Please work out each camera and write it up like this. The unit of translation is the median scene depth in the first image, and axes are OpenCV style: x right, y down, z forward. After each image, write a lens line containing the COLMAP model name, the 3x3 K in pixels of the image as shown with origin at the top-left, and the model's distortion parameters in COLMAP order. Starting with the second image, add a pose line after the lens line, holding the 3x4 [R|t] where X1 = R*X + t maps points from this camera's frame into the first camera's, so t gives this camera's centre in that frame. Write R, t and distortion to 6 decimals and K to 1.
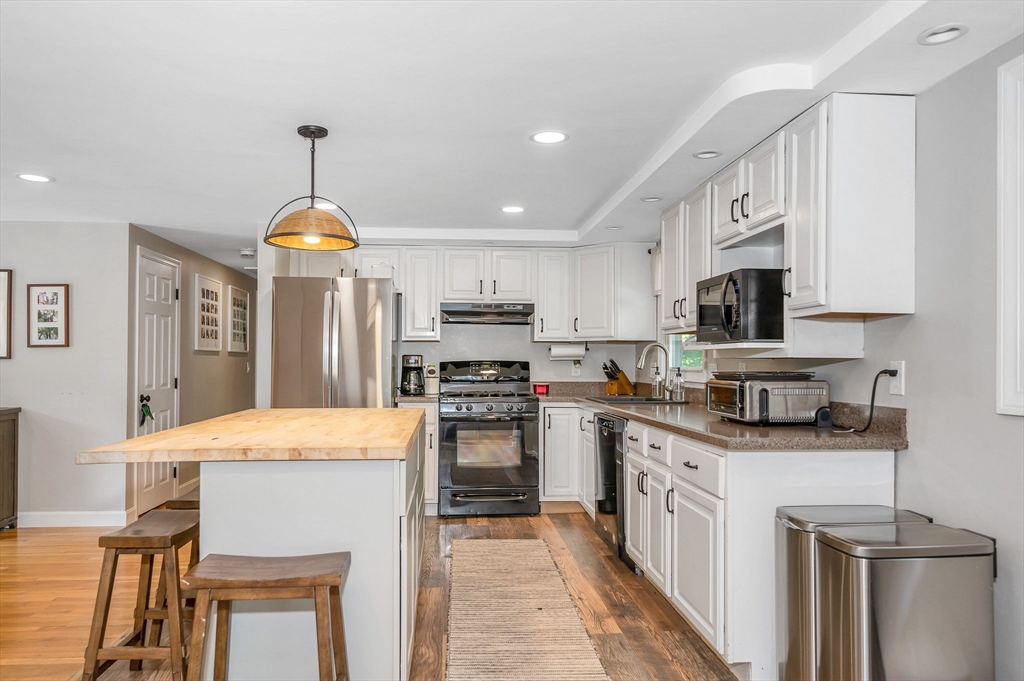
lens RADIAL K [[725.1, 0, 512.0], [0, 725.1, 340.5], [0, 0, 1]] dist [-0.002402, -0.000748]
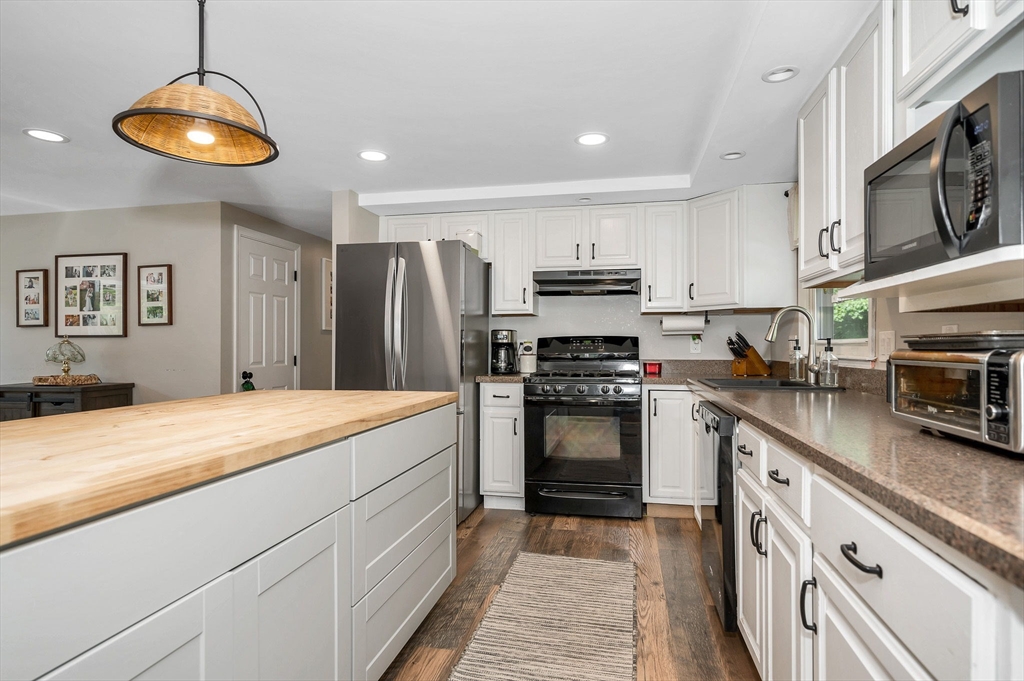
lens RADIAL K [[560.1, 0, 517.7], [0, 560.1, 339.5], [0, 0, 1]] dist [-0.000573, 0.000389]
pose [[0.960339, -0.008542, -0.278704, 0.080880], [0.013205, 0.999802, 0.014857, 0.022879], [0.278522, -0.017948, 0.960262, 0.348452]]
